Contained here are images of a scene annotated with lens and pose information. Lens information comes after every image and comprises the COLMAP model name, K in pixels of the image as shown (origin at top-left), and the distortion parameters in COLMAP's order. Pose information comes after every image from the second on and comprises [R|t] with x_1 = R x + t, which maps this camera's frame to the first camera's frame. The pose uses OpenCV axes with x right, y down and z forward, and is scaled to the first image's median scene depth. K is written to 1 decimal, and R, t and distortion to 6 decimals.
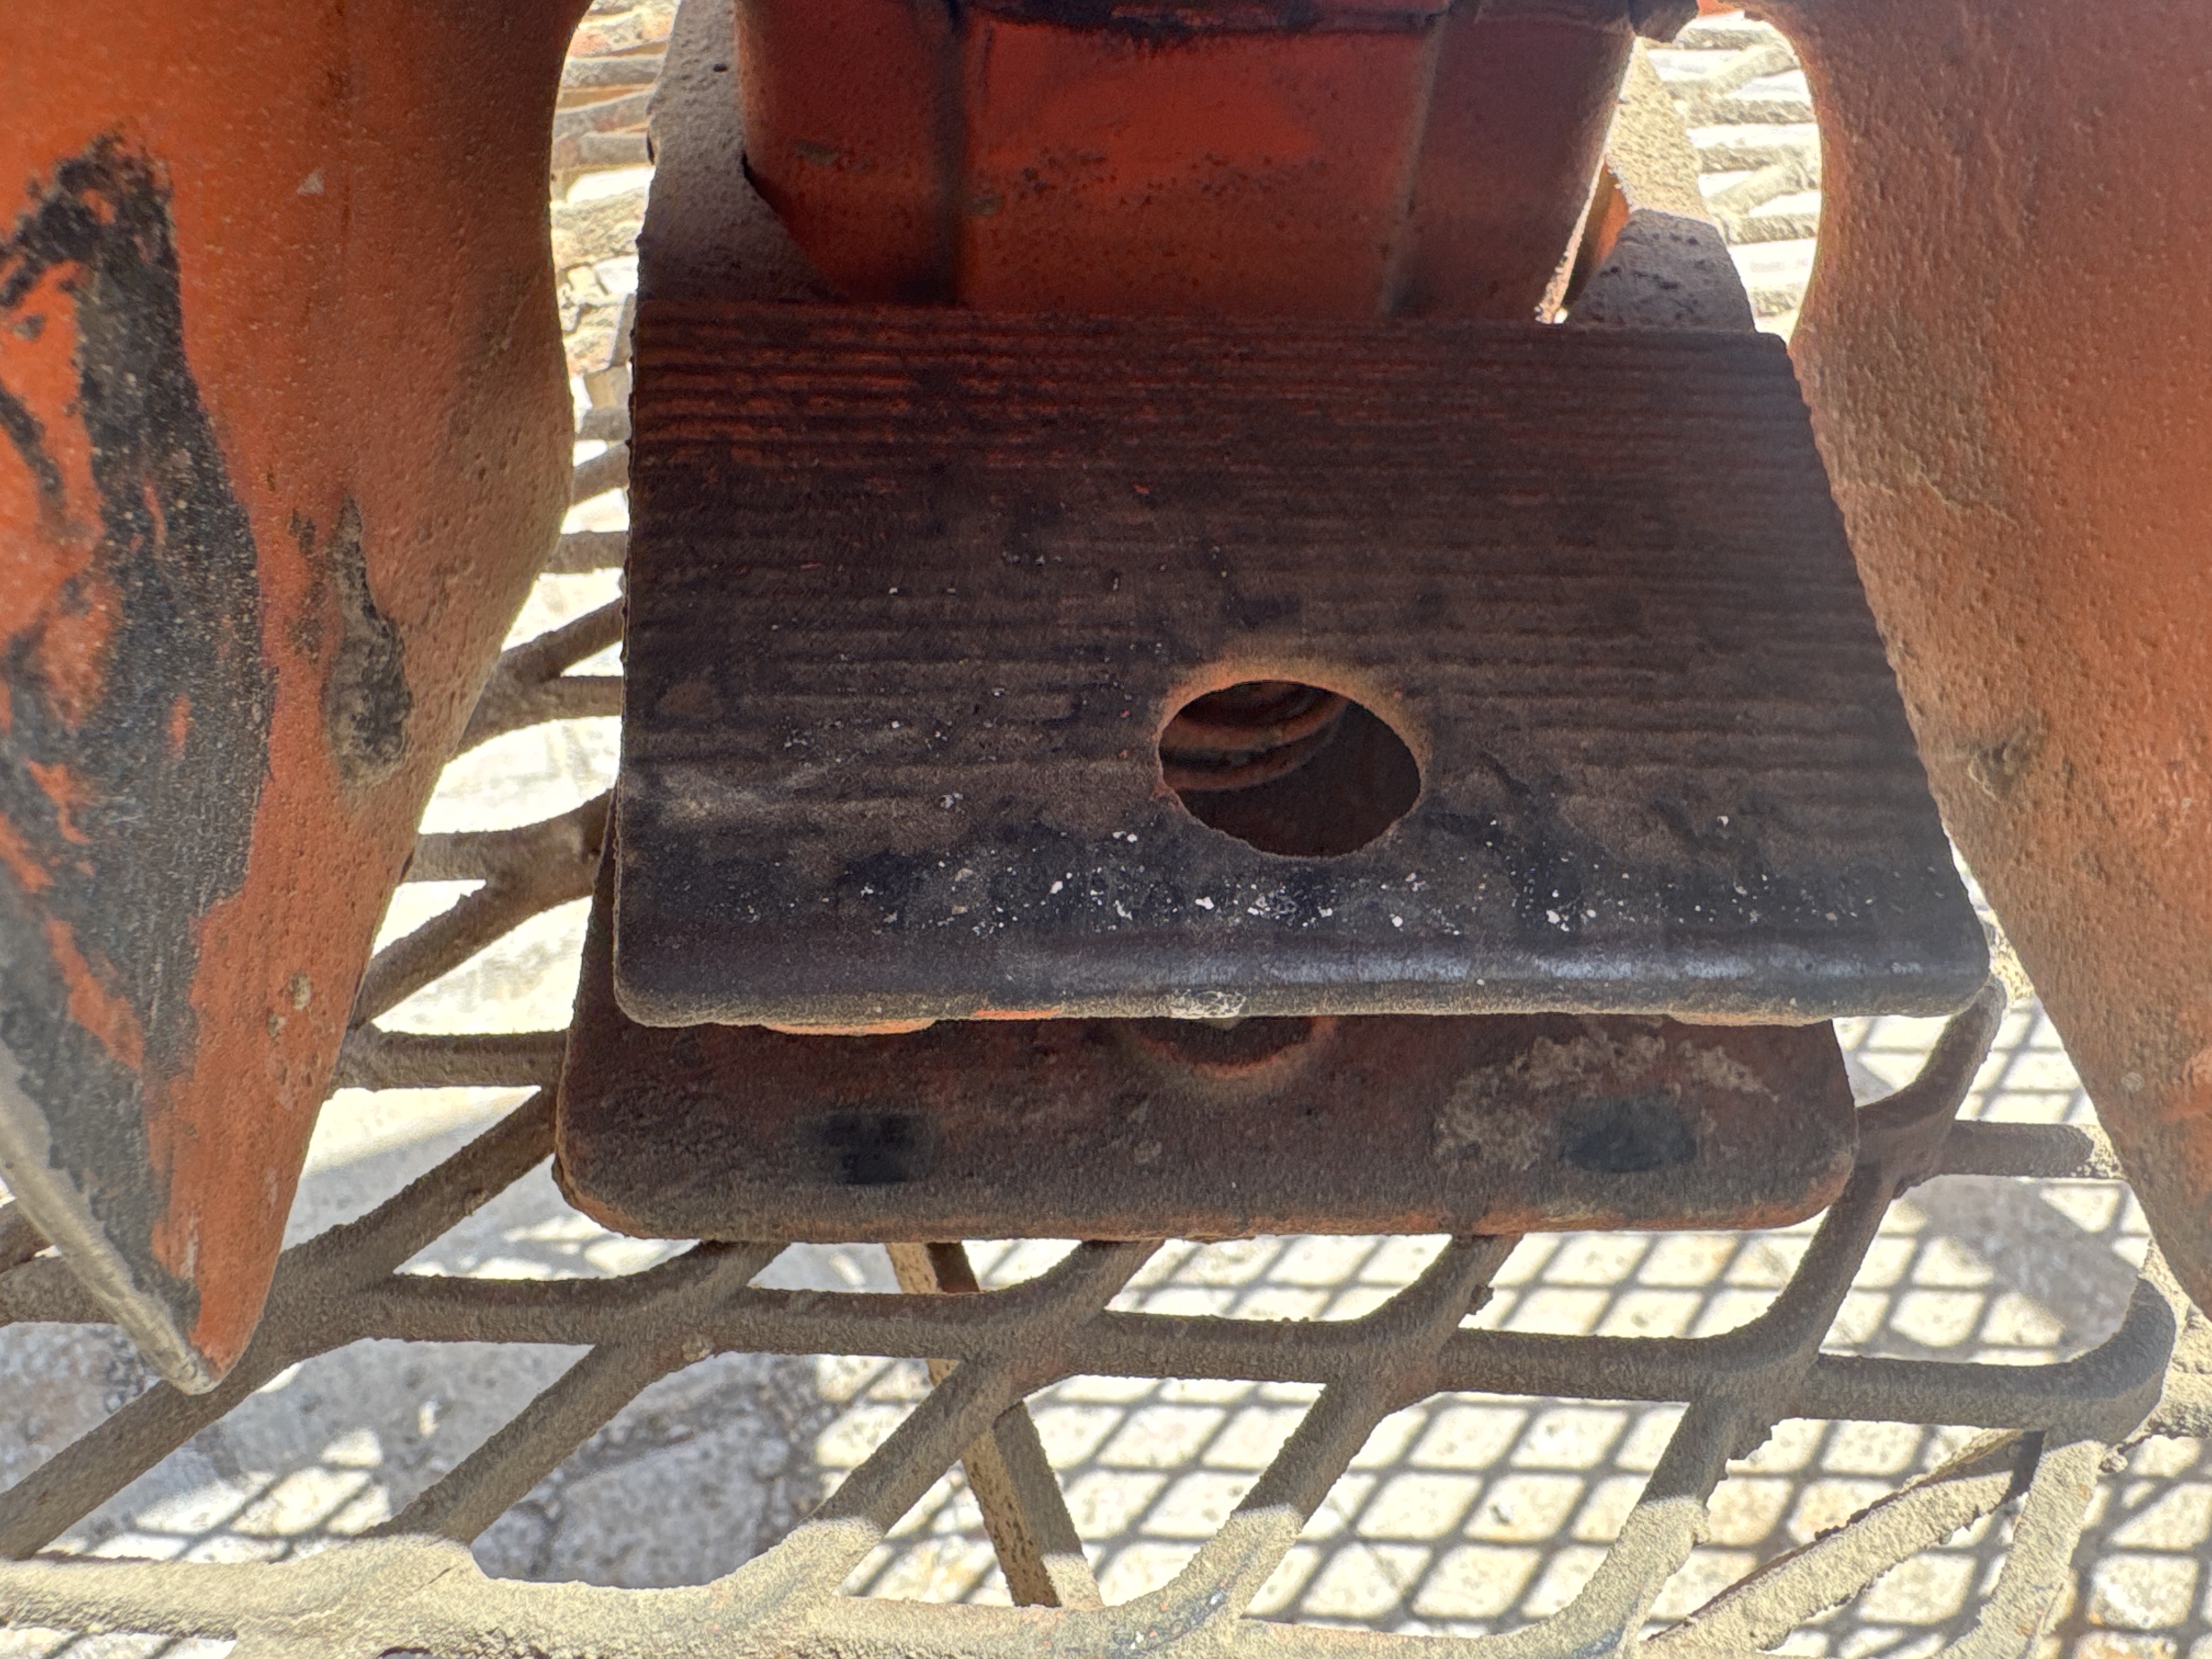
lens RADIAL K [[1636.6, 0, 1103.8], [0, 1636.6, 832.3], [0, 0, 1]] dist [-0.010358, -0.000233]
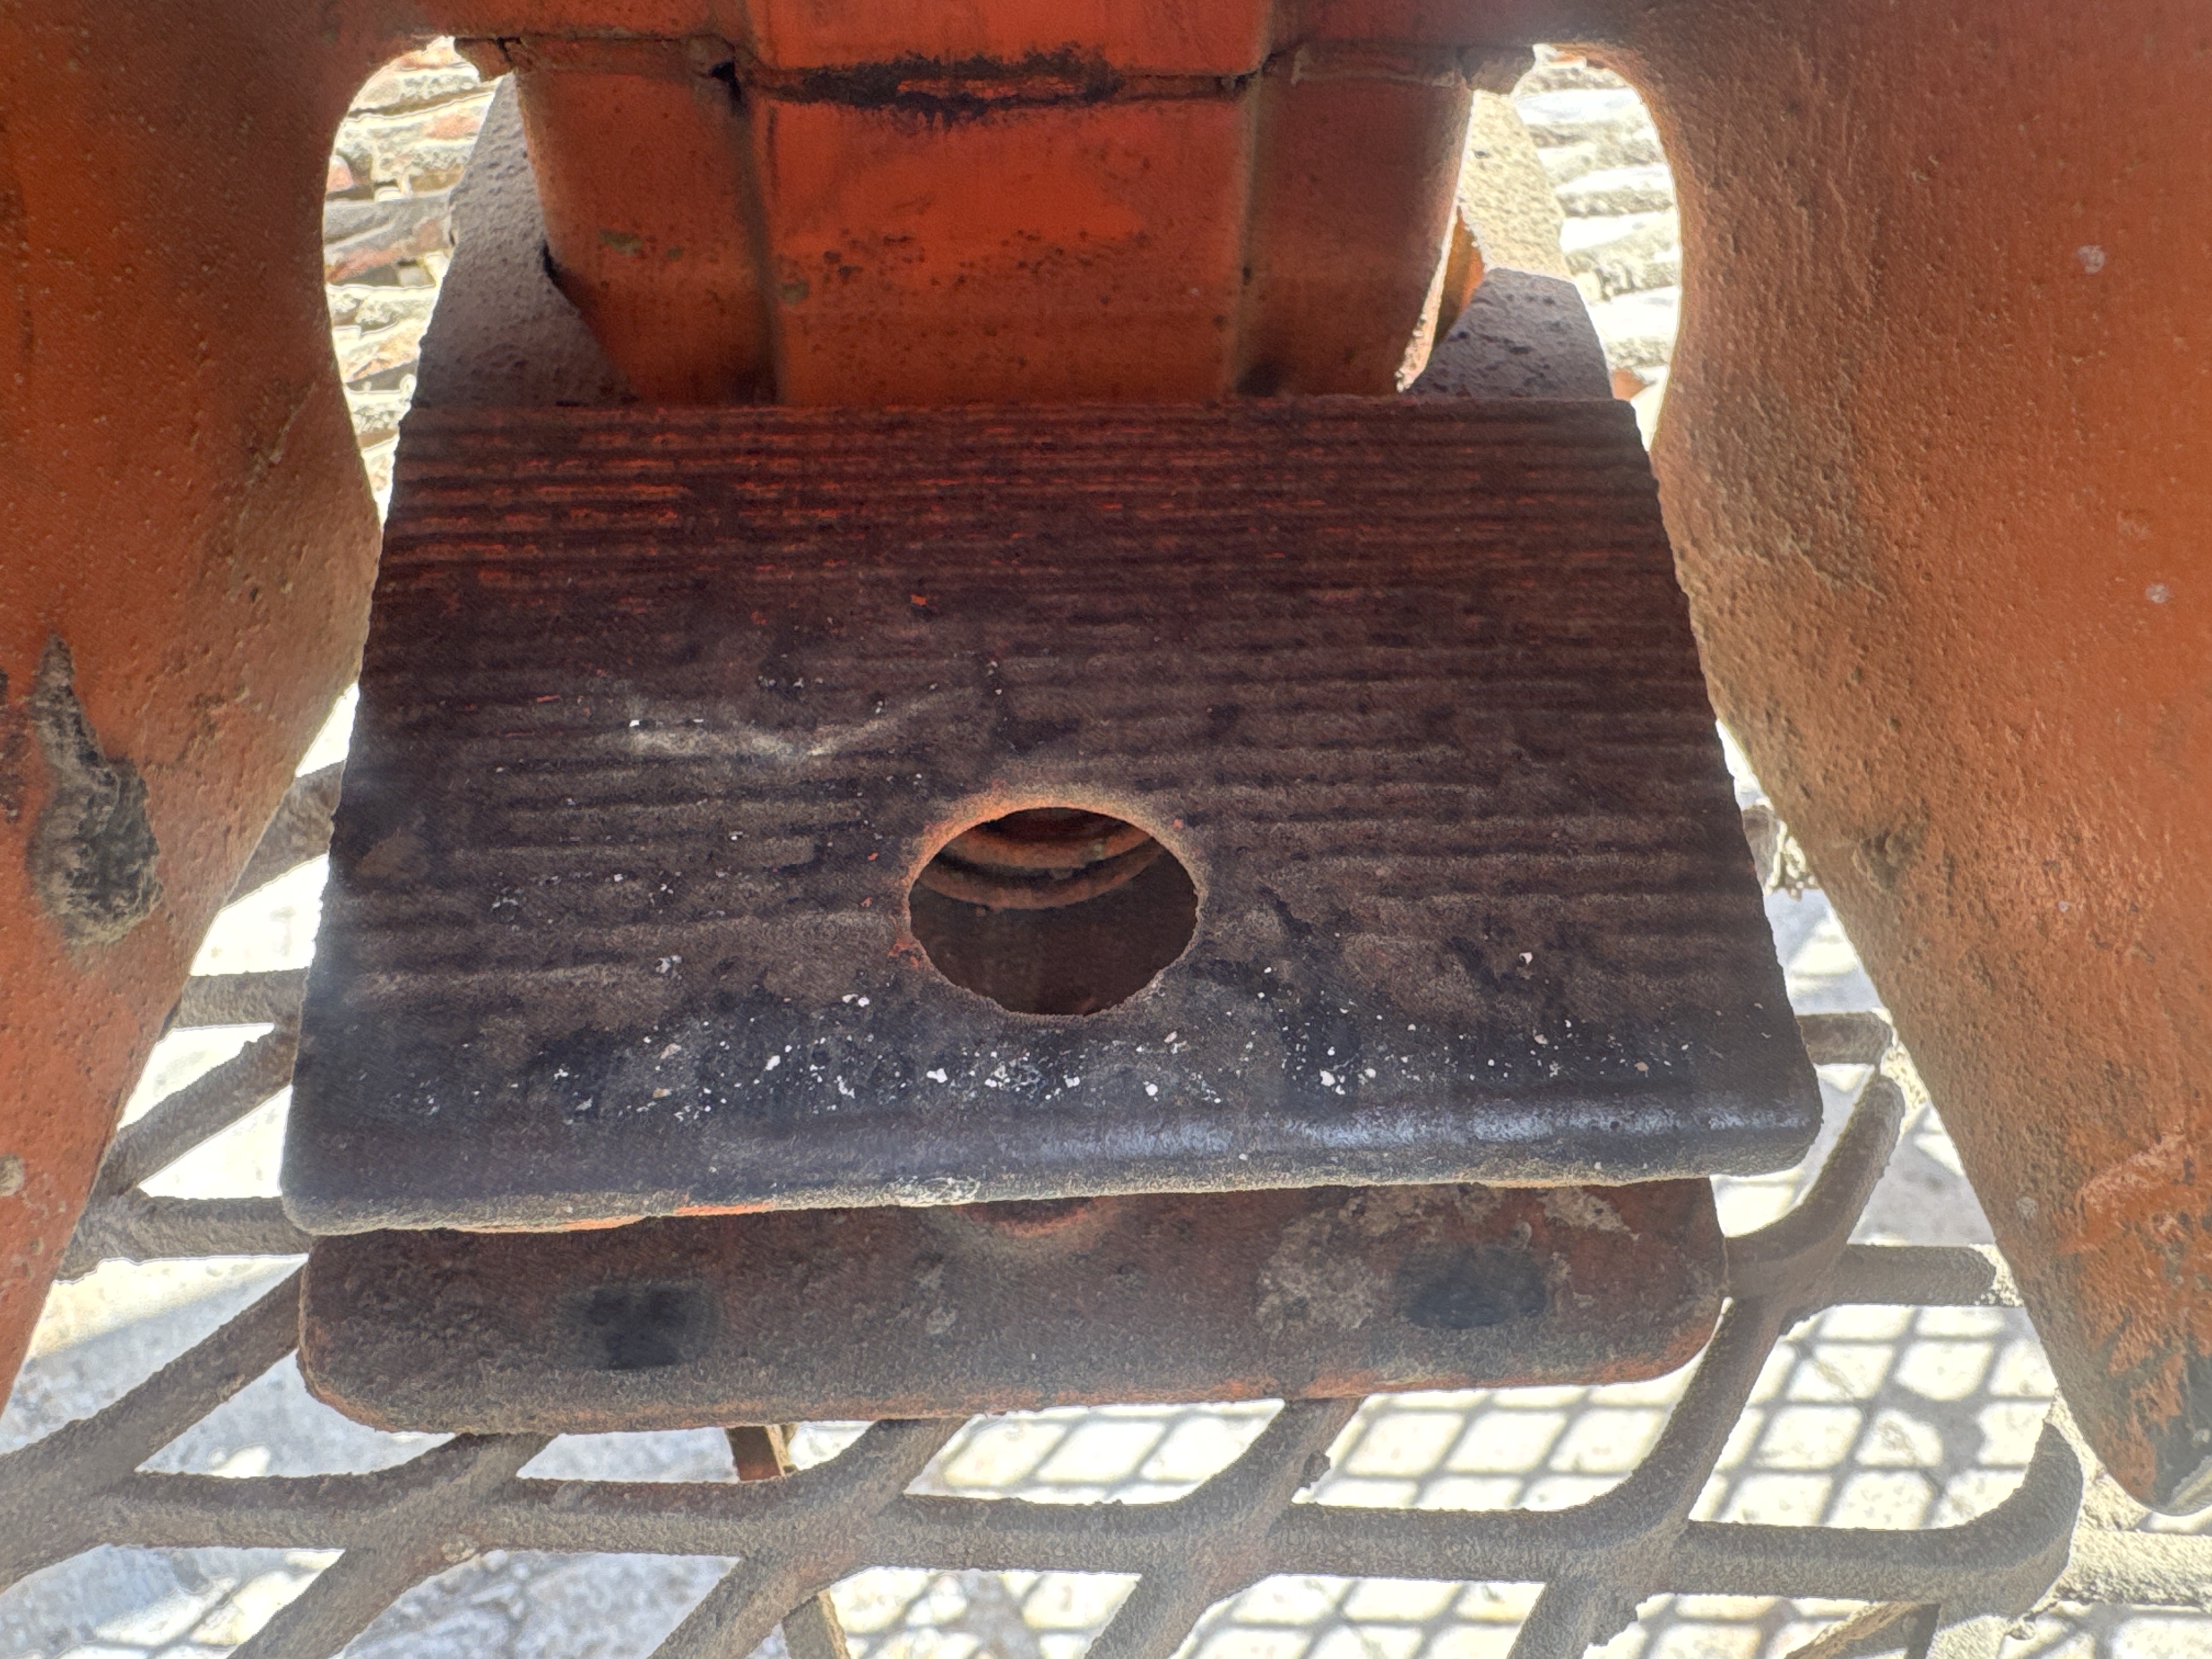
lens RADIAL K [[1636.6, 0, 1107.1], [0, 1636.6, 827.8], [0, 0, 1]] dist [-0.010358, -0.000233]
pose [[0.999466, -0.031172, -0.009782, 0.132531], [0.030929, 0.999232, -0.024079, -0.053835], [0.010525, 0.023763, 0.999662, 0.076803]]
